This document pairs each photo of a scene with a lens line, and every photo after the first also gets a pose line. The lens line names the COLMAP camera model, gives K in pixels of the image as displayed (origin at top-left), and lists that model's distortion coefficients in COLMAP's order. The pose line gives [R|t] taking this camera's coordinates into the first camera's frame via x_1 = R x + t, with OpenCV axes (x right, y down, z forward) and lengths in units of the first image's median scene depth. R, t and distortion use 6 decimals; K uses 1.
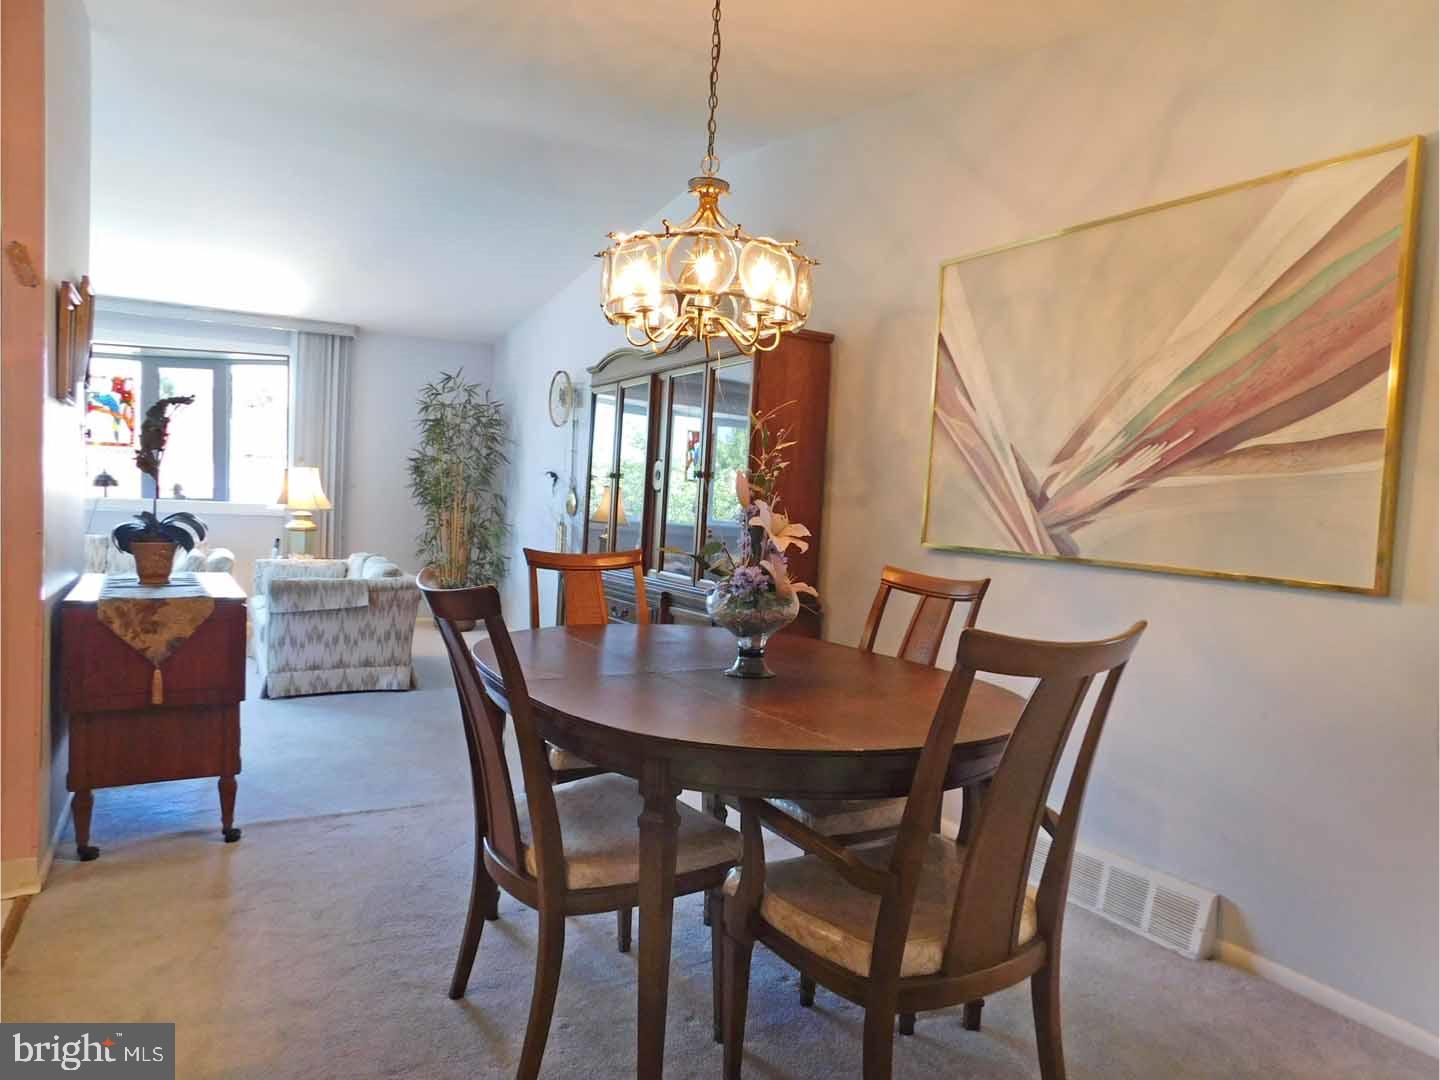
lens RADIAL K [[952.0, 0, 724.1], [0, 952.0, 537.7], [0, 0, 1]] dist [-0.068512, 0.060916]
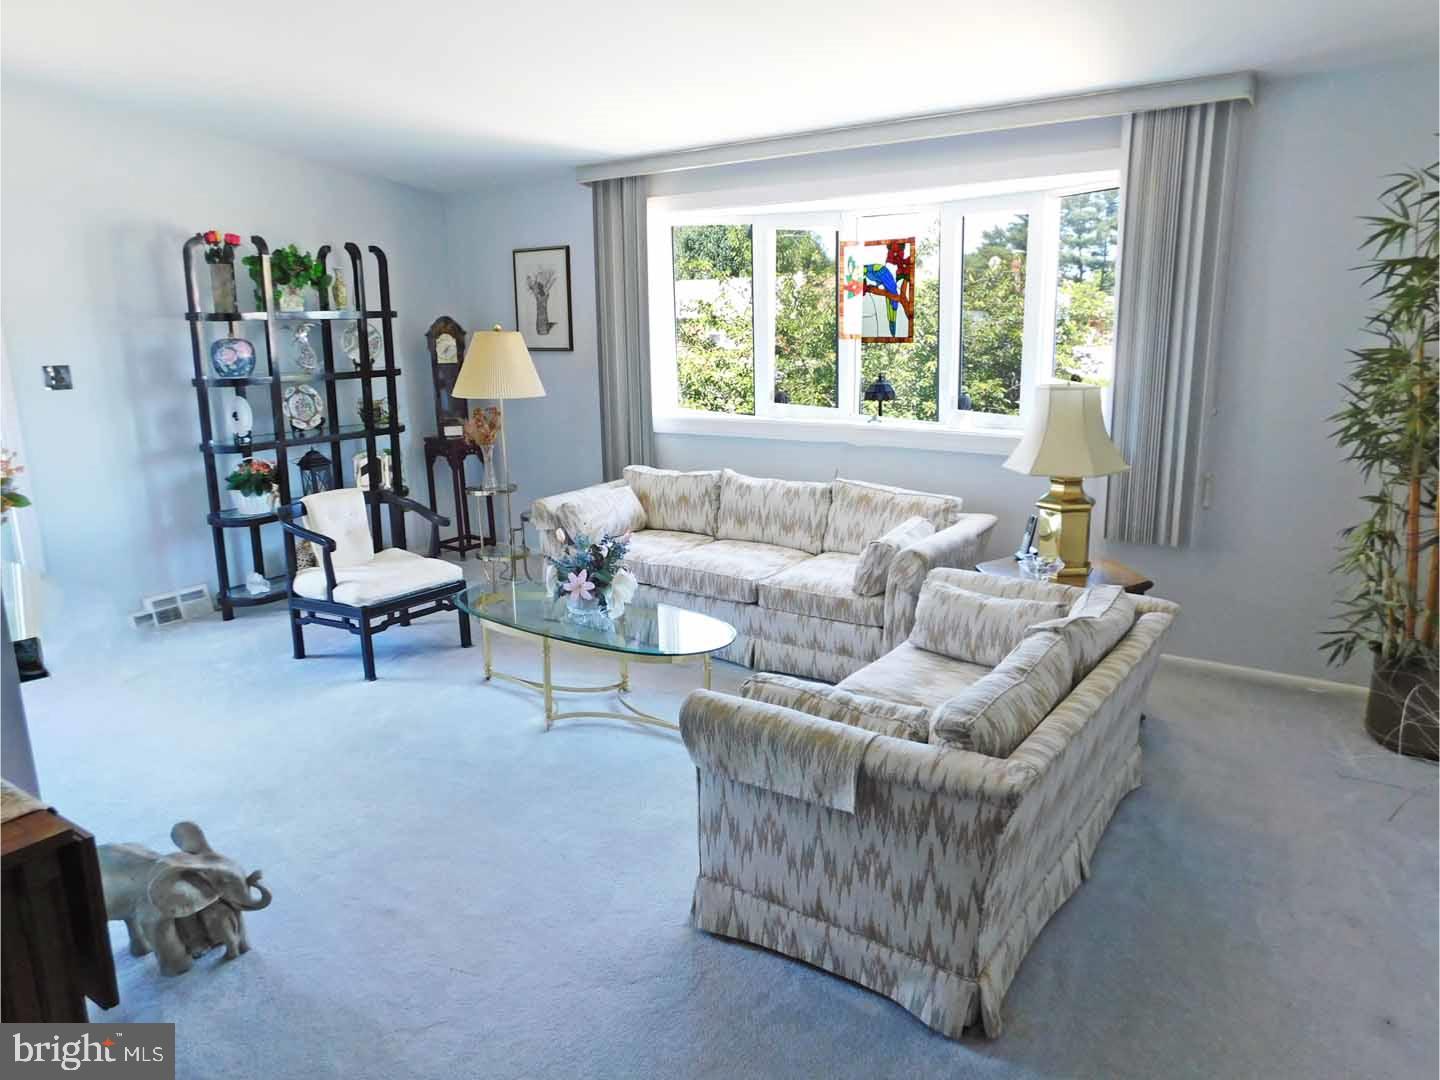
lens RADIAL K [[988.9, 0, 757.9], [0, 988.9, 536.7], [0, 0, 1]] dist [-0.067800, 0.053800]
pose [[0.437521, 0.166313, -0.883694, -0.054603], [-0.025157, 0.984626, 0.172854, -0.105079], [0.898856, -0.053397, 0.434979, 0.765806]]
